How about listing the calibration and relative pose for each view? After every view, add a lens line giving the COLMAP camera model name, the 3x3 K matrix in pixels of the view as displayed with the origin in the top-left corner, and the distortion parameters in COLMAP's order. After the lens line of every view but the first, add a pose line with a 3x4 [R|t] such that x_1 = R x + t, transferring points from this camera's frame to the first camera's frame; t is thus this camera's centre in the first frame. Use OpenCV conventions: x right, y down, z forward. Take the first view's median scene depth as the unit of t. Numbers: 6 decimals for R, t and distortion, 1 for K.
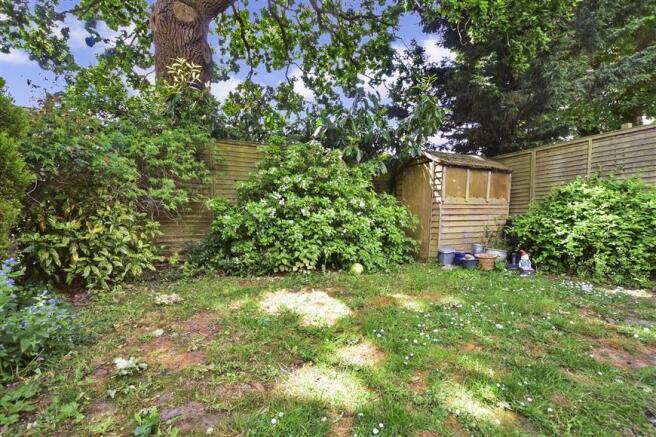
lens RADIAL K [[275.7, 0, 329.2], [0, 275.7, 238.0], [0, 0, 1]] dist [-0.001710, -0.000098]
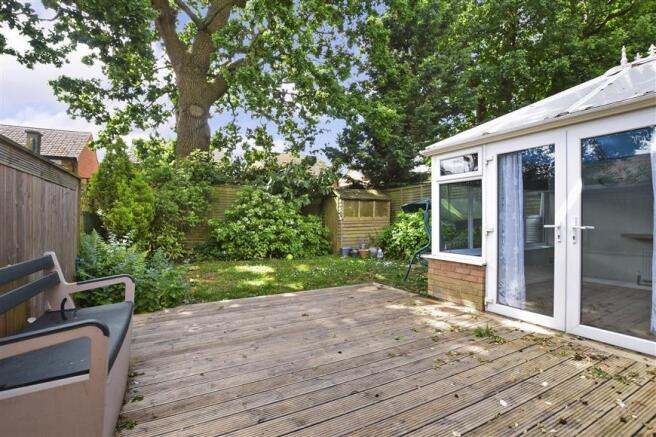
lens RADIAL K [[300.2, 0, 328.0], [0, 300.2, 218.5], [0, 0, 1]] dist [0.001608, 0.000075]
pose [[0.999629, 0.000121, 0.027224, 0.310290], [0.001798, 0.997512, -0.070470, -0.005498], [-0.027165, 0.070493, 0.997142, -1.059197]]
